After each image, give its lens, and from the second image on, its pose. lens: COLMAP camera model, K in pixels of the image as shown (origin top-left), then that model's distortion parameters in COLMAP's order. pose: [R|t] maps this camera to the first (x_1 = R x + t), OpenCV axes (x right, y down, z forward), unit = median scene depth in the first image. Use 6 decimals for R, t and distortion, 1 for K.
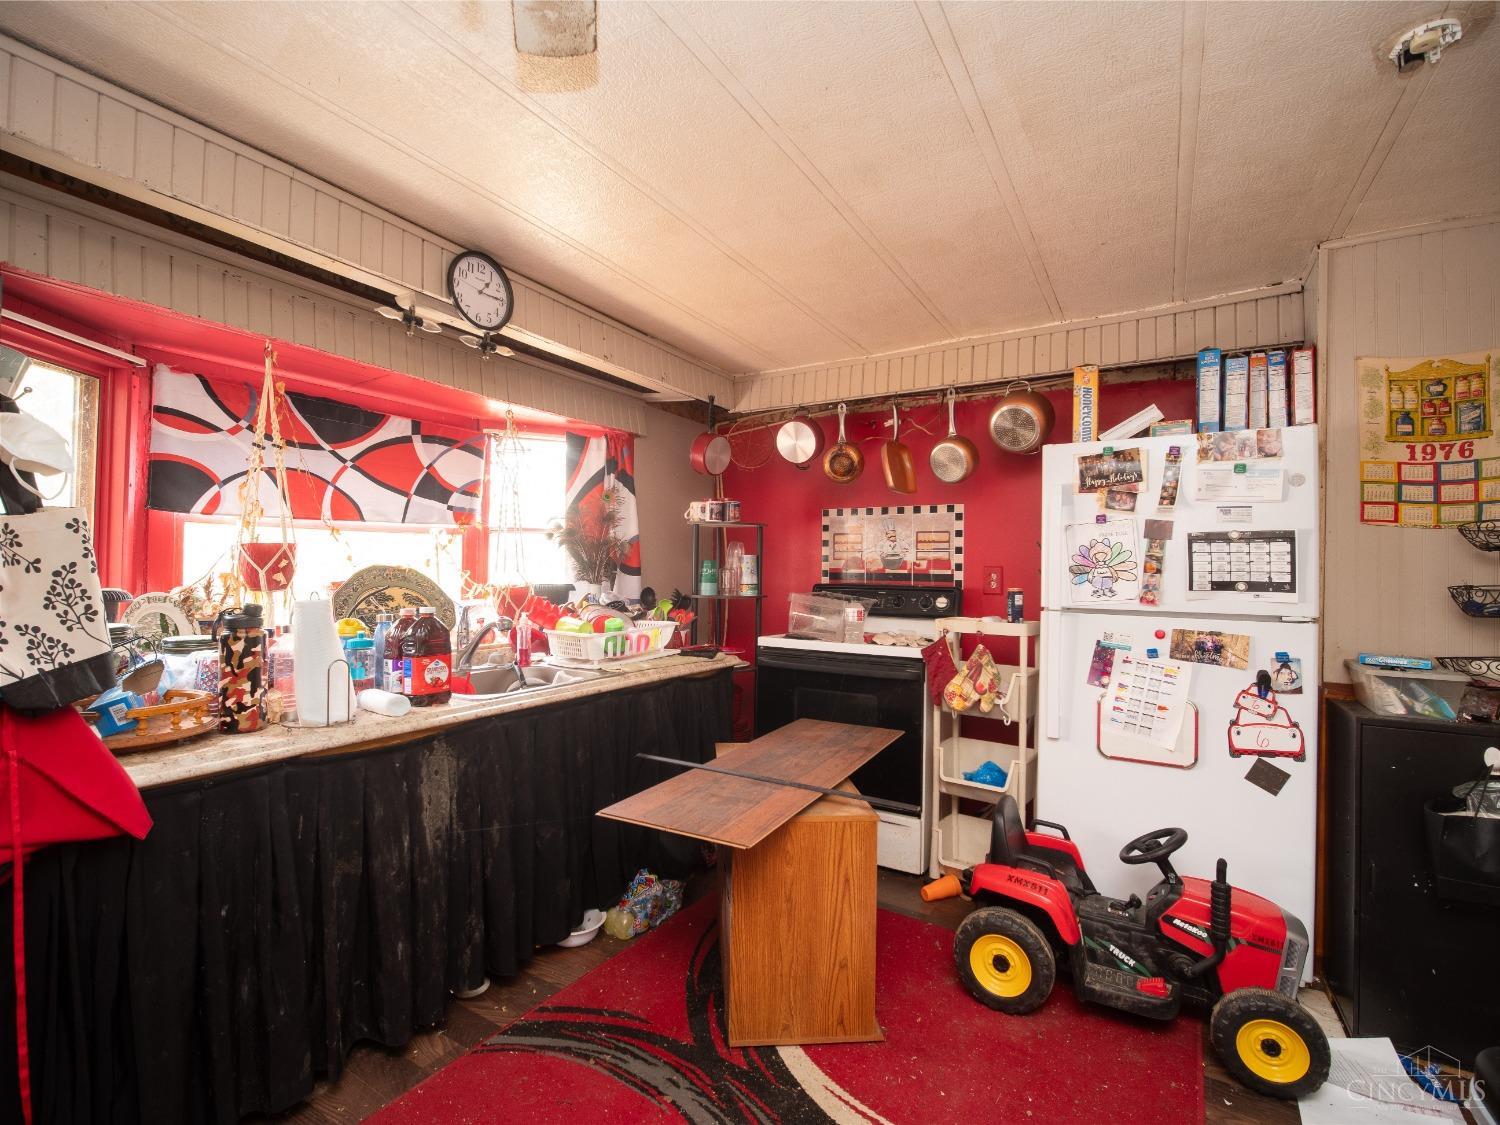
lens RADIAL K [[680.2, 0, 740.6], [0, 680.2, 560.2], [0, 0, 1]] dist [-0.009647, 0.000005]
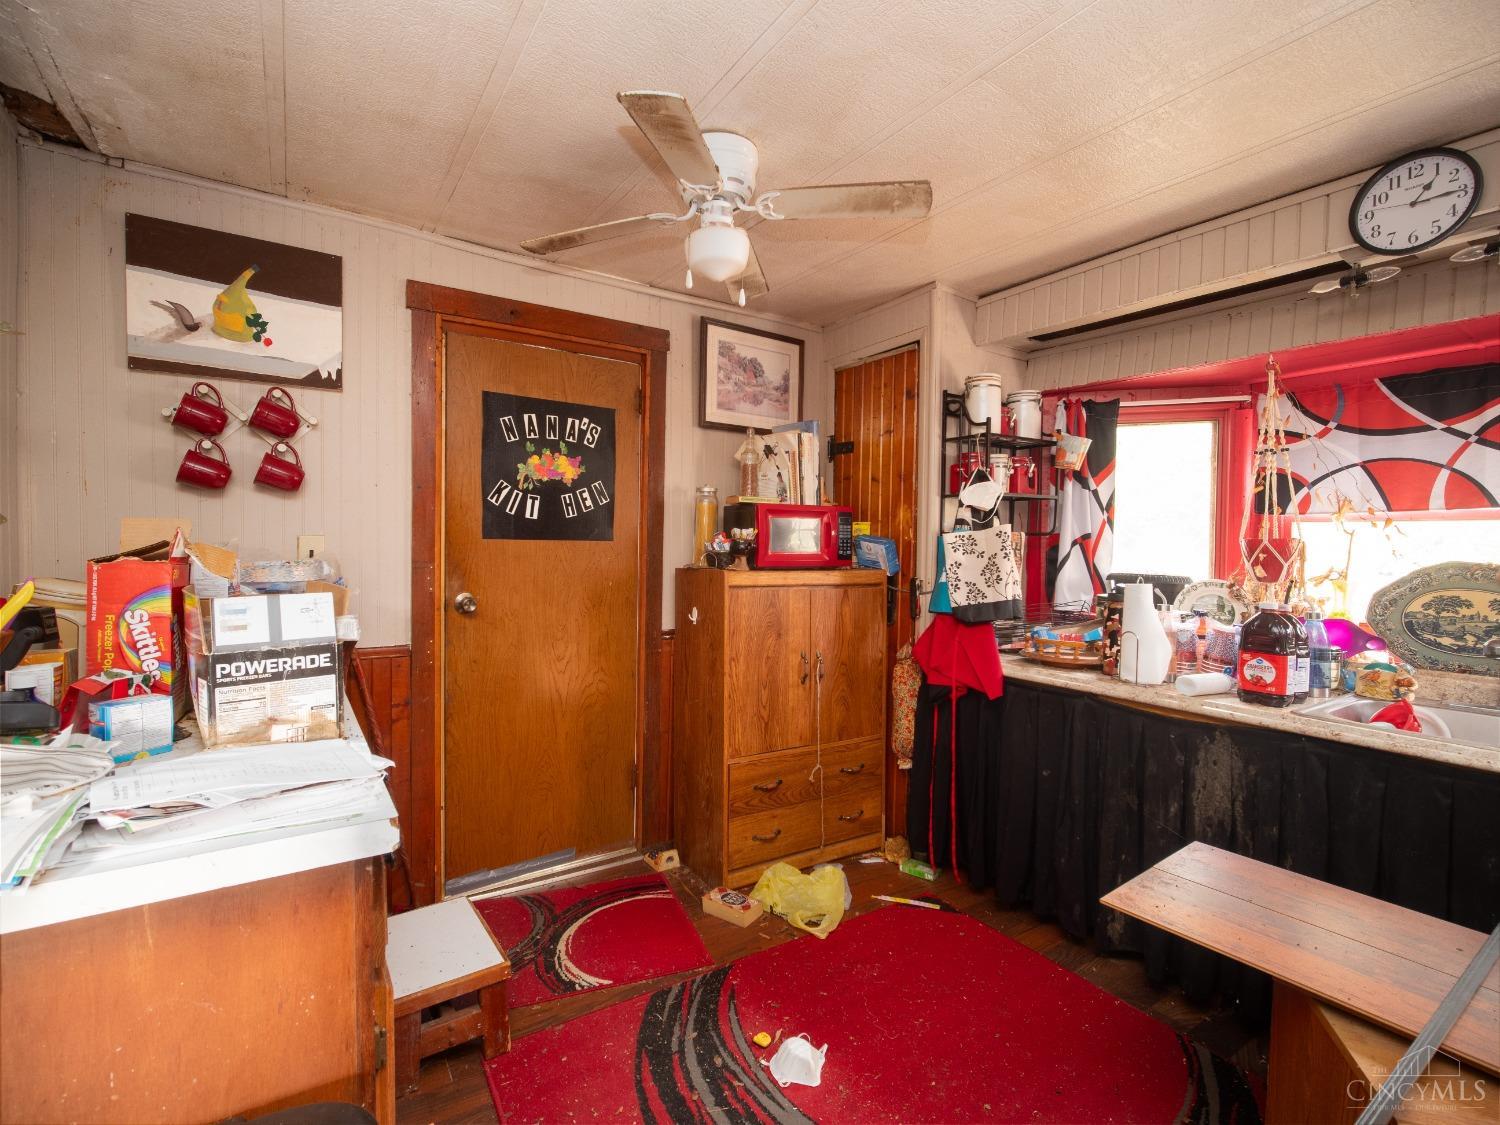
lens RADIAL K [[680.2, 0, 742.4], [0, 680.2, 564.5], [0, 0, 1]] dist [-0.009647, 0.000005]
pose [[-0.407370, 0.009351, -0.913215, 0.714304], [-0.010584, 0.999832, 0.014960, 0.009428], [0.913202, 0.015759, -0.407203, 0.719984]]
